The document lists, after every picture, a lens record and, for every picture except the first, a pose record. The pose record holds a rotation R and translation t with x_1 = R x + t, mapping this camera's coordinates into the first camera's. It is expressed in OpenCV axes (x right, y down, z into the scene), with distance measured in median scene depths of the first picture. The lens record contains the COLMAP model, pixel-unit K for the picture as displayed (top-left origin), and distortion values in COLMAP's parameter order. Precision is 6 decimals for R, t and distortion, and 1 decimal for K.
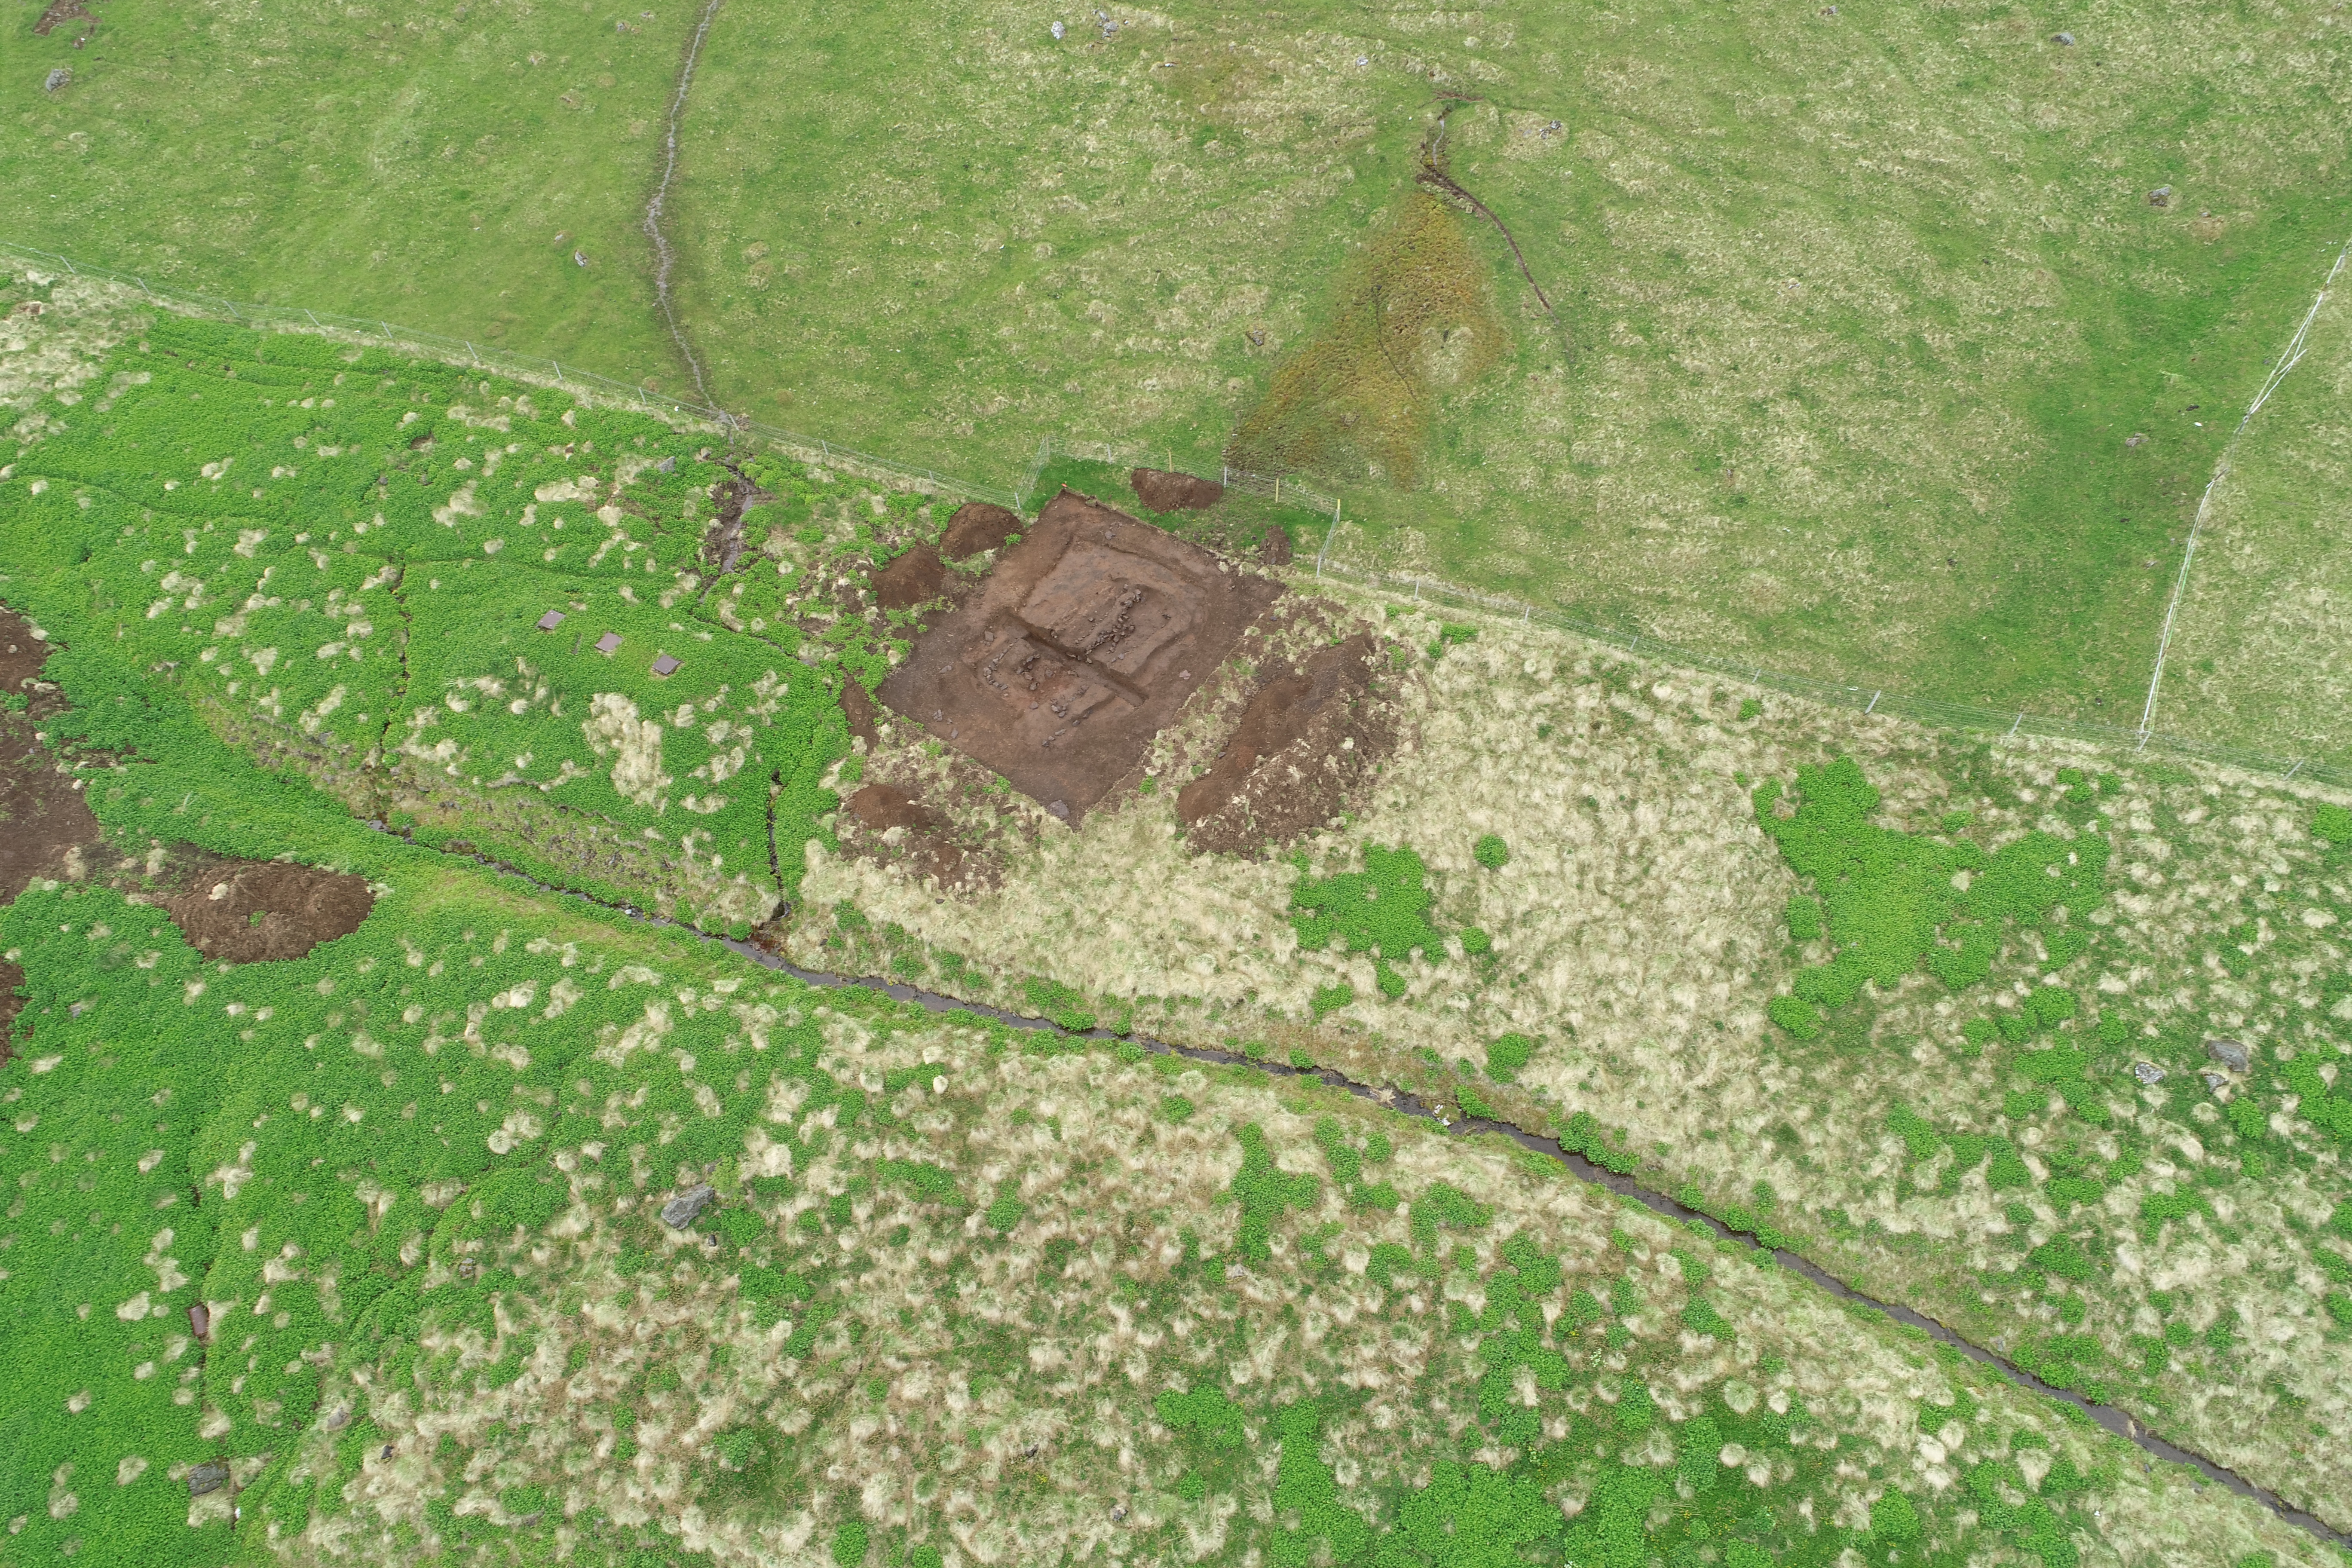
lens RADIAL K [[1582.9, 0, 1171.3], [0, 1582.9, 782.7], [0, 0, 1]] dist [0.000438, -0.000050]
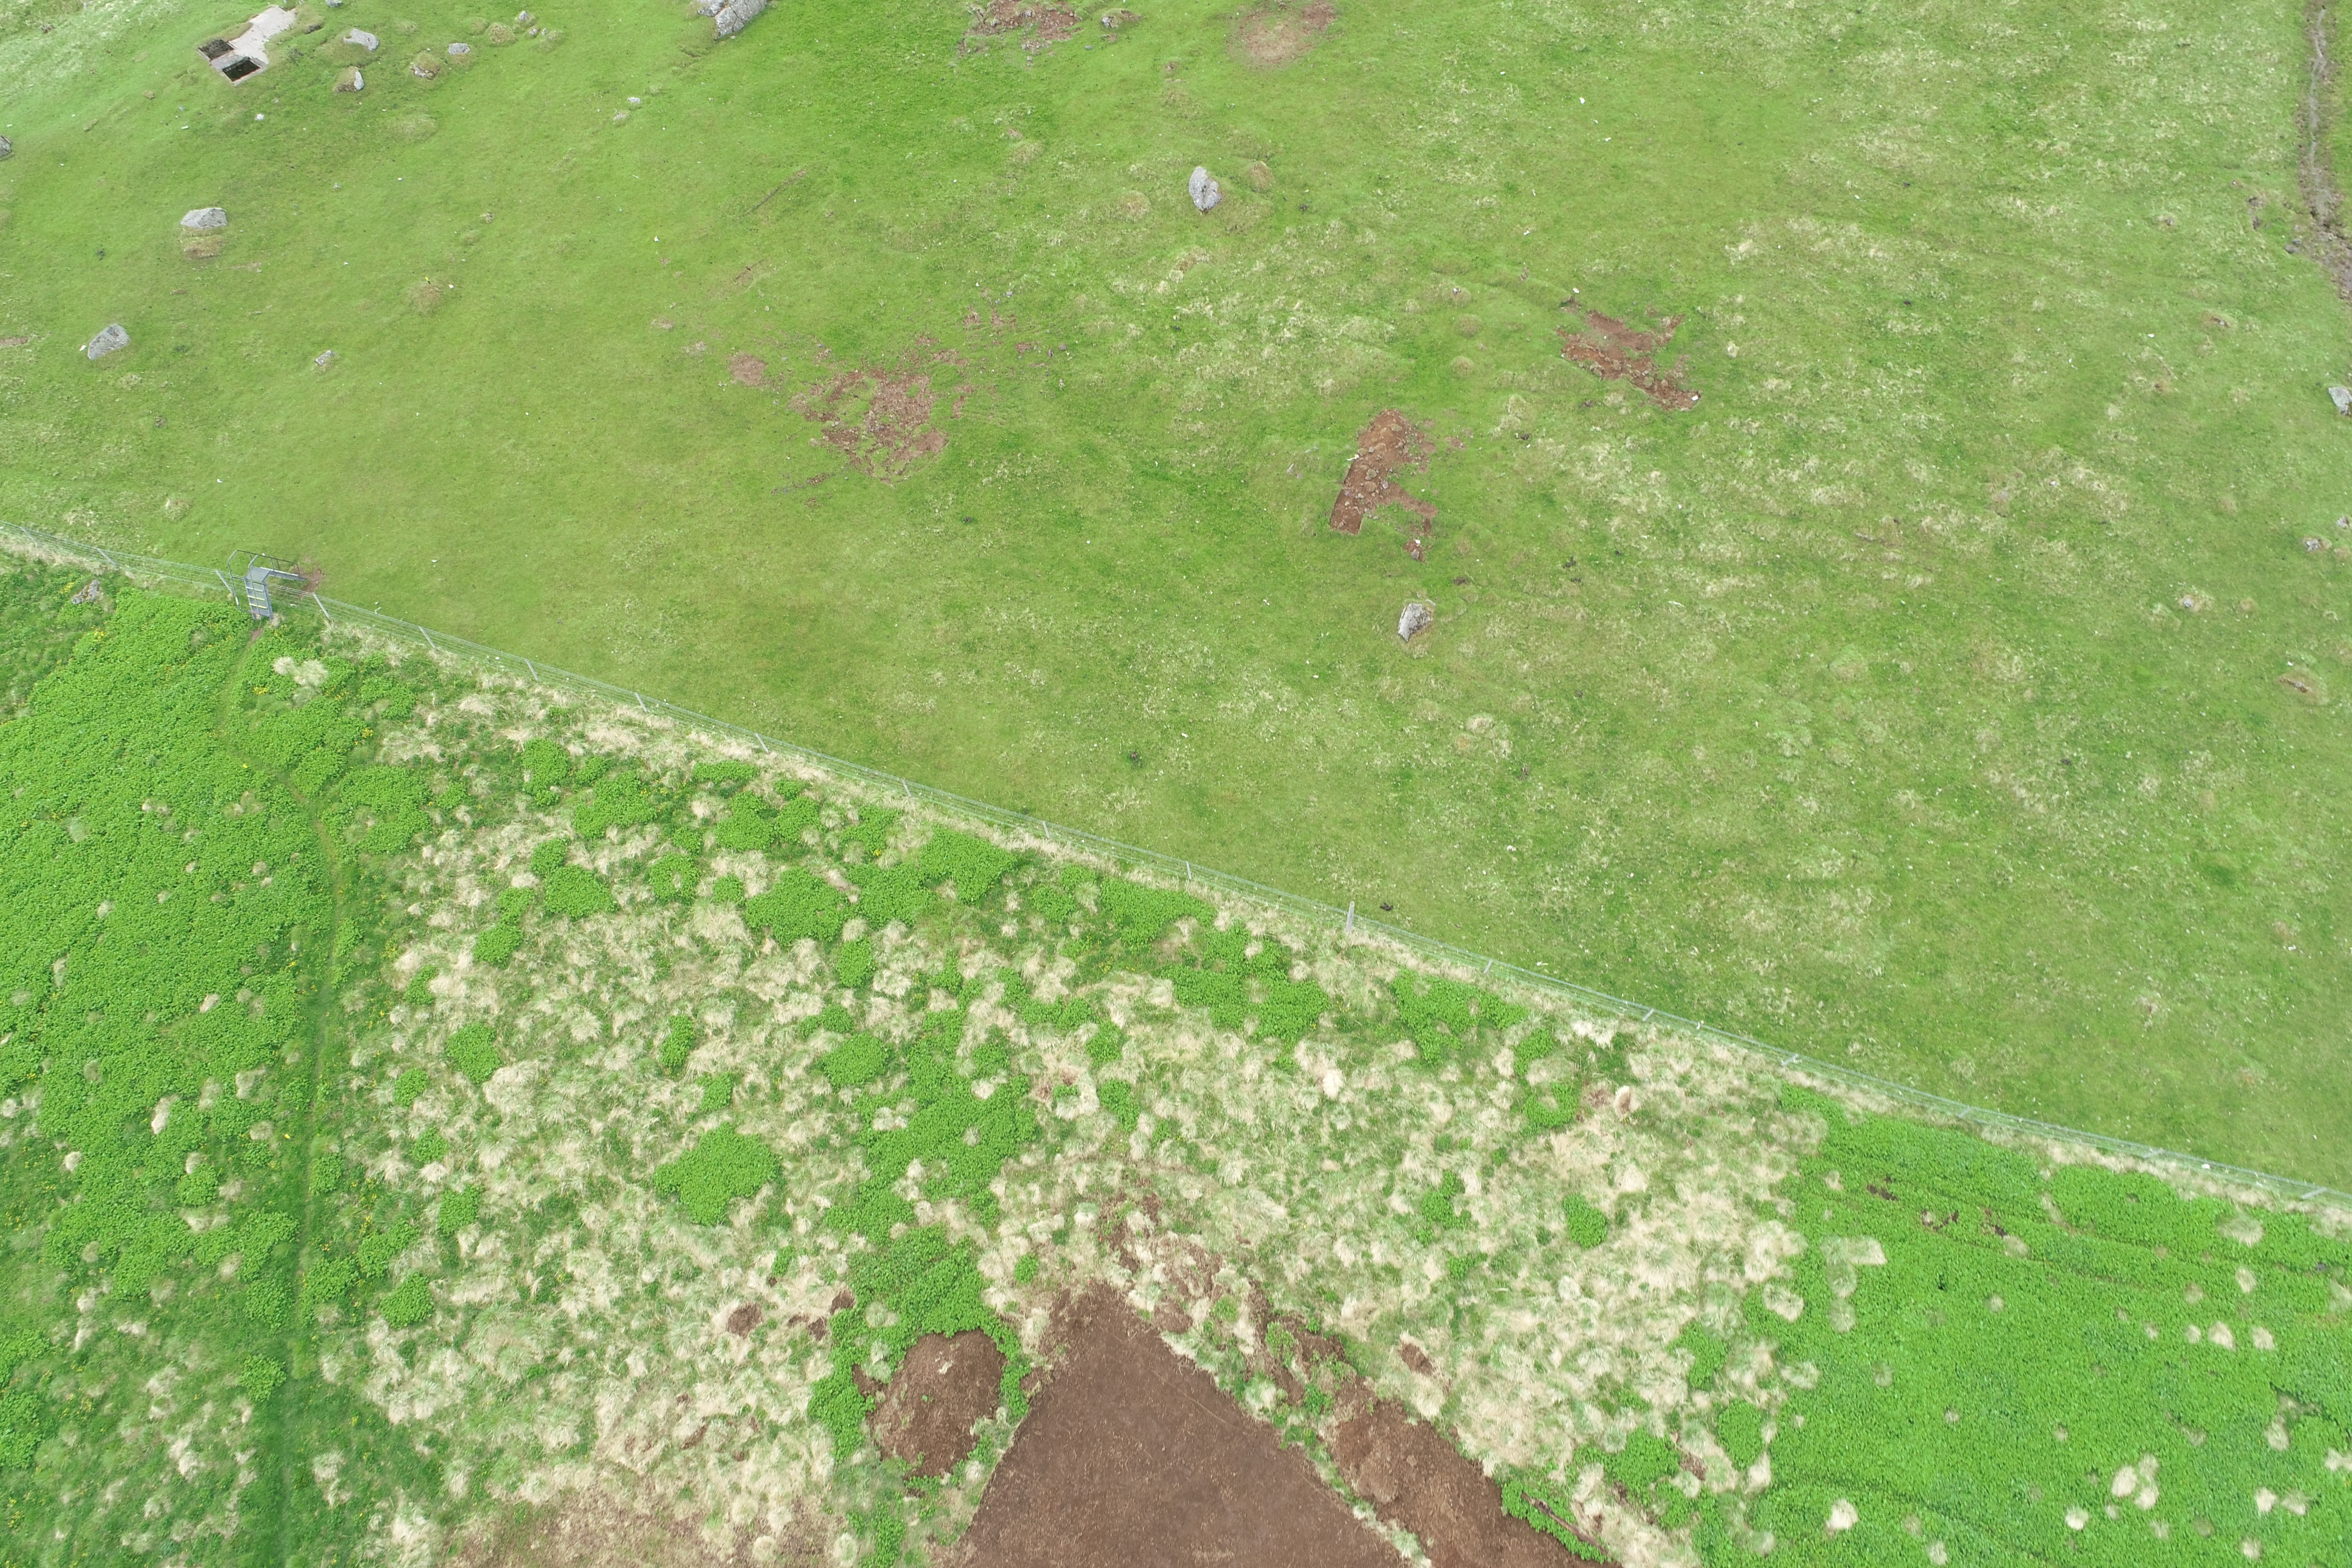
lens RADIAL K [[1582.9, 0, 1171.3], [0, 1582.9, 782.7], [0, 0, 1]] dist [0.000438, -0.000050]
pose [[0.999908, 0.000420, -0.013555, -1.087223], [0.000021, 0.999473, 0.032471, -0.544253], [0.013561, -0.032468, 0.999381, 0.470864]]
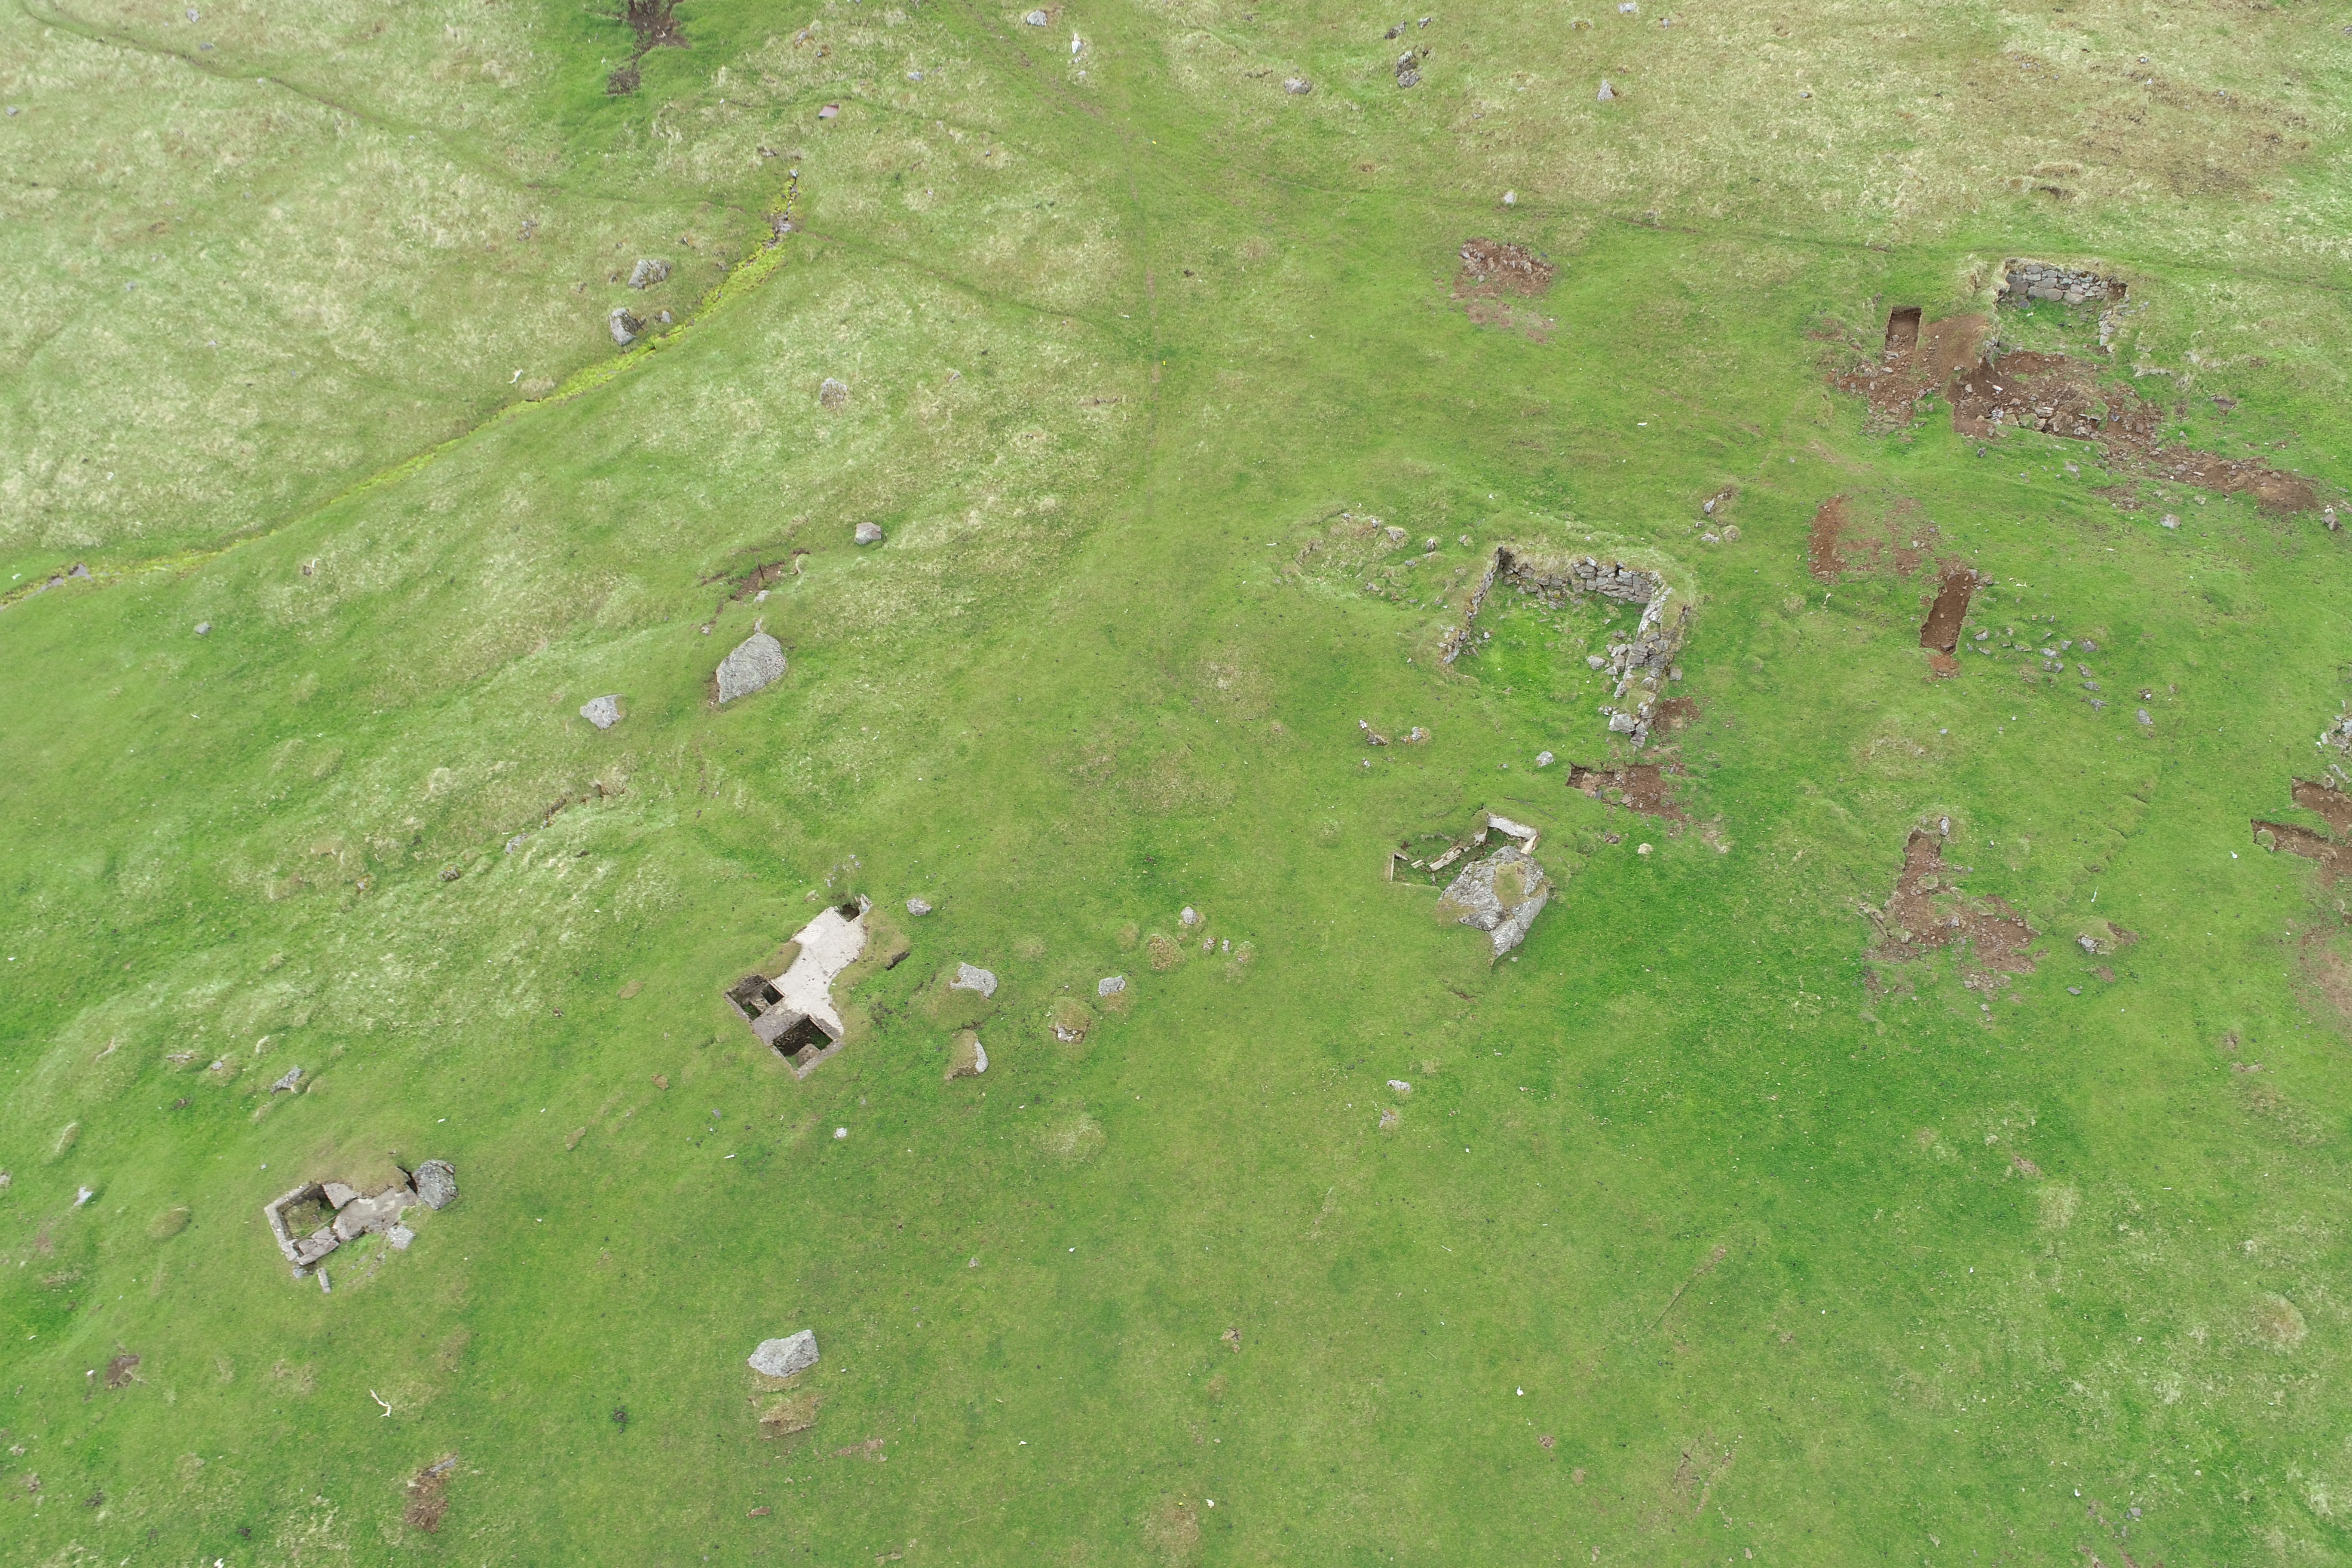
lens RADIAL K [[1582.9, 0, 1171.3], [0, 1582.9, 782.7], [0, 0, 1]] dist [0.000438, -0.000050]
pose [[0.999817, -0.008221, -0.017278, -1.563854], [0.006307, 0.994126, -0.108046, -1.040123], [0.018064, 0.107917, 0.993996, 0.845382]]
